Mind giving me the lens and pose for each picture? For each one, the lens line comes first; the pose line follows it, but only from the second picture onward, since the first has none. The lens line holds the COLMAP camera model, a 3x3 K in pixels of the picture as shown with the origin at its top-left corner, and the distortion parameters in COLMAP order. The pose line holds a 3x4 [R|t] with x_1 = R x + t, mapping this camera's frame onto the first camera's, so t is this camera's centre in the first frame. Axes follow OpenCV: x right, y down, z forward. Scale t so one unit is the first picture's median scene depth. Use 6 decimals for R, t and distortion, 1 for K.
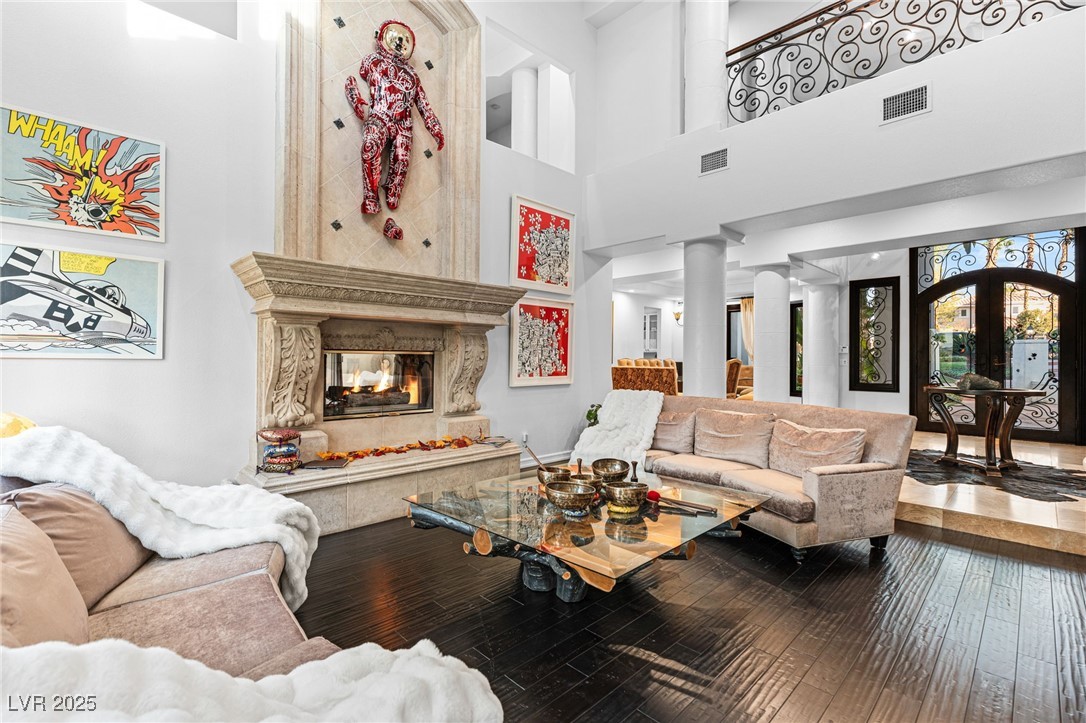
lens RADIAL K [[494.0, 0, 541.4], [0, 494.0, 359.2], [0, 0, 1]] dist [-0.001758, 0.000524]
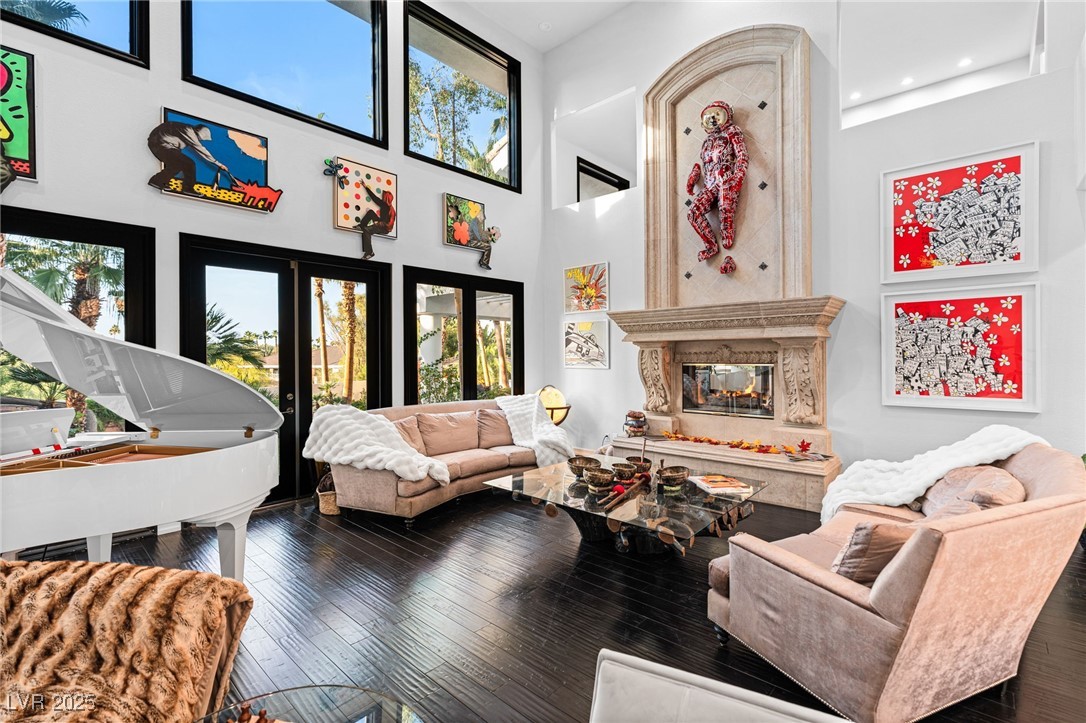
lens RADIAL K [[494.0, 0, 541.6], [0, 494.0, 358.0], [0, 0, 1]] dist [-0.001758, 0.000524]
pose [[0.041881, -0.001864, -0.999121, 0.732797], [0.007190, 0.999973, -0.001564, -0.025664], [0.999097, -0.007118, 0.041893, 0.386445]]
